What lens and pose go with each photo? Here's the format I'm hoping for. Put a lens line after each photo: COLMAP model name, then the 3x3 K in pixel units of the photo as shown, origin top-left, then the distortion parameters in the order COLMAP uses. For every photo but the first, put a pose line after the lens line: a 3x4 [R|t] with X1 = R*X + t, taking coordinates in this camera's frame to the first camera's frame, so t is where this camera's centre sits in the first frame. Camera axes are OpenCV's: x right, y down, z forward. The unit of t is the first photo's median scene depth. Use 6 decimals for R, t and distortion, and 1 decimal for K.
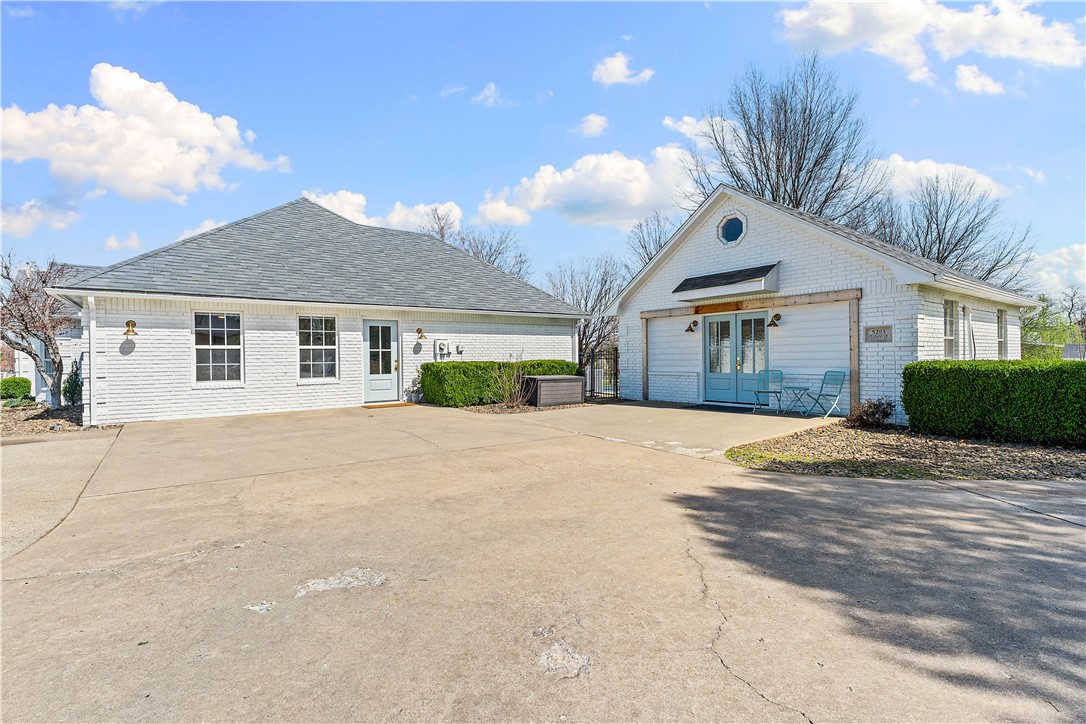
lens RADIAL K [[499.3, 0, 543.8], [0, 499.3, 361.2], [0, 0, 1]] dist [-0.000427, -0.000057]
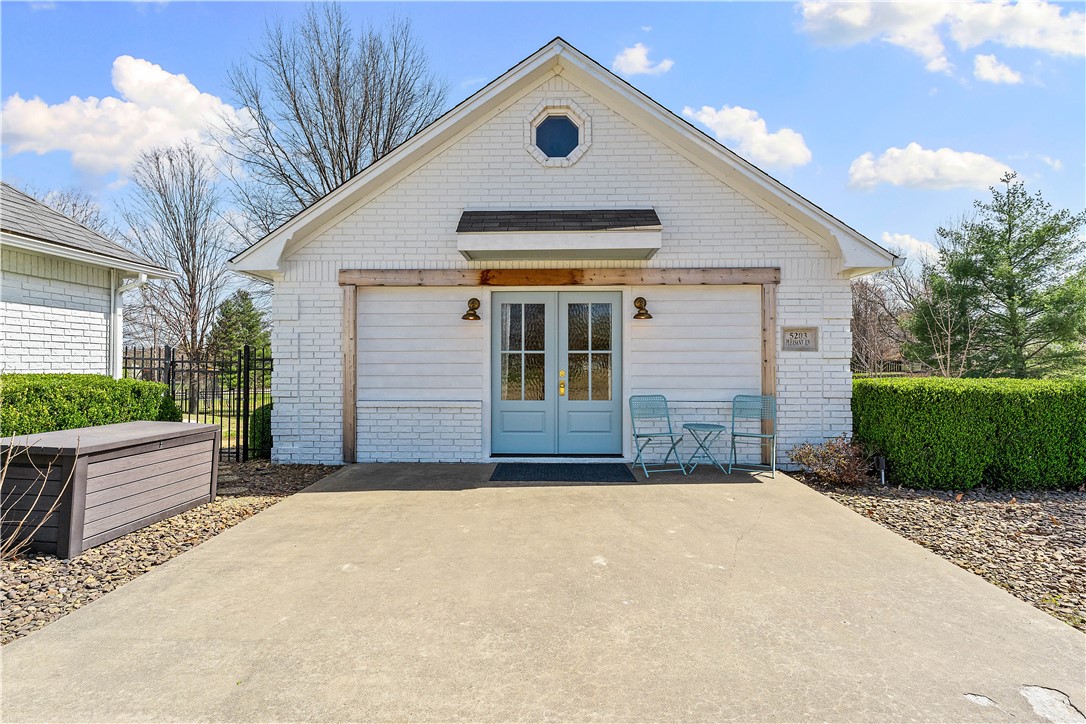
lens RADIAL K [[545.9, 0, 543.6], [0, 545.9, 352.6], [0, 0, 1]] dist [0.000351, 0.000105]
pose [[0.625118, 0.014692, 0.780392, -0.092710], [-0.002009, 0.999850, -0.017215, -0.018299], [-0.780528, 0.009193, 0.625054, 0.654323]]
